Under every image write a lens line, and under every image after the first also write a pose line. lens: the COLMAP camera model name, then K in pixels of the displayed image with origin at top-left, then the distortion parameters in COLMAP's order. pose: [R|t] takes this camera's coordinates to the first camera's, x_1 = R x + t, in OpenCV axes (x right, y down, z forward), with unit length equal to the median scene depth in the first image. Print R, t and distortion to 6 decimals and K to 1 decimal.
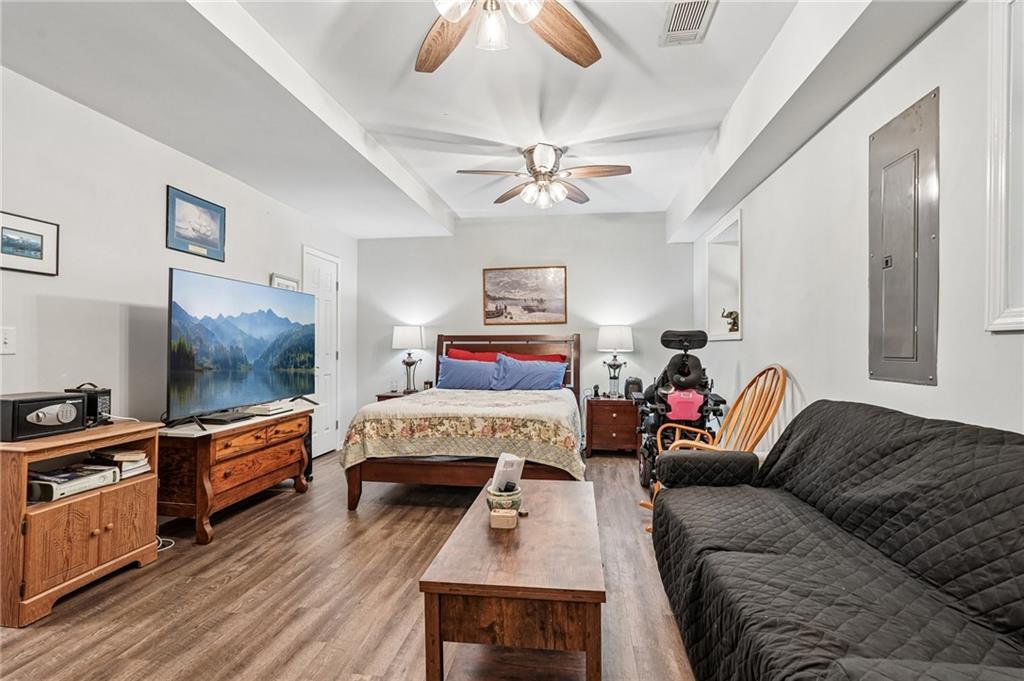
lens RADIAL K [[482.8, 0, 513.0], [0, 482.8, 347.1], [0, 0, 1]] dist [-0.014728, 0.011059]
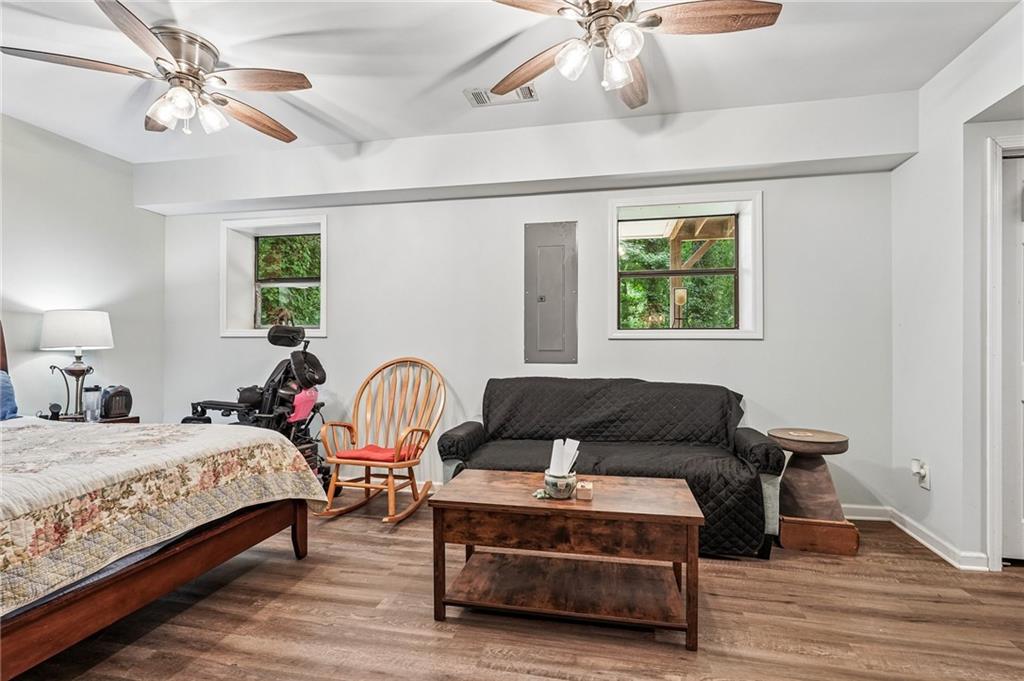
lens RADIAL K [[482.8, 0, 513.0], [0, 482.8, 347.1], [0, 0, 1]] dist [-0.014728, 0.011059]
pose [[0.076121, -0.000485, 0.997098, -0.618827], [-0.004091, 0.999991, 0.000798, 0.003777], [-0.997090, -0.004140, 0.076119, 0.558265]]
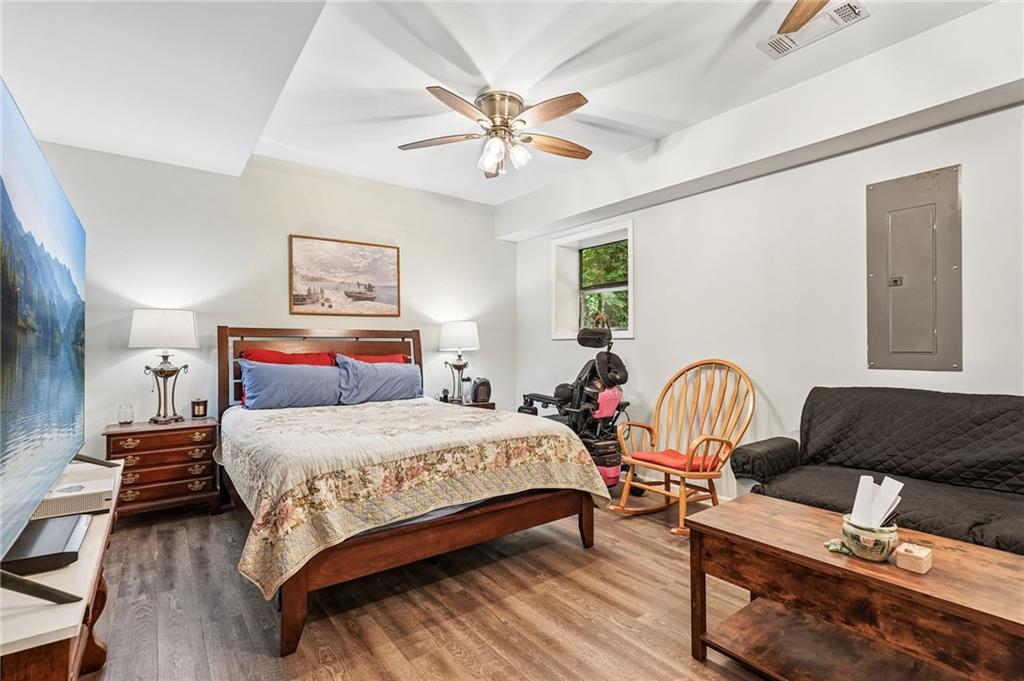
lens RADIAL K [[479.9, 0, 511.3], [0, 479.9, 344.5], [0, 0, 1]] dist [-0.012762, 0.008244]
pose [[0.710066, 0.003687, 0.704126, -0.541807], [-0.000284, 0.999988, -0.004950, 0.003610], [-0.704135, 0.003315, 0.710058, 0.465947]]
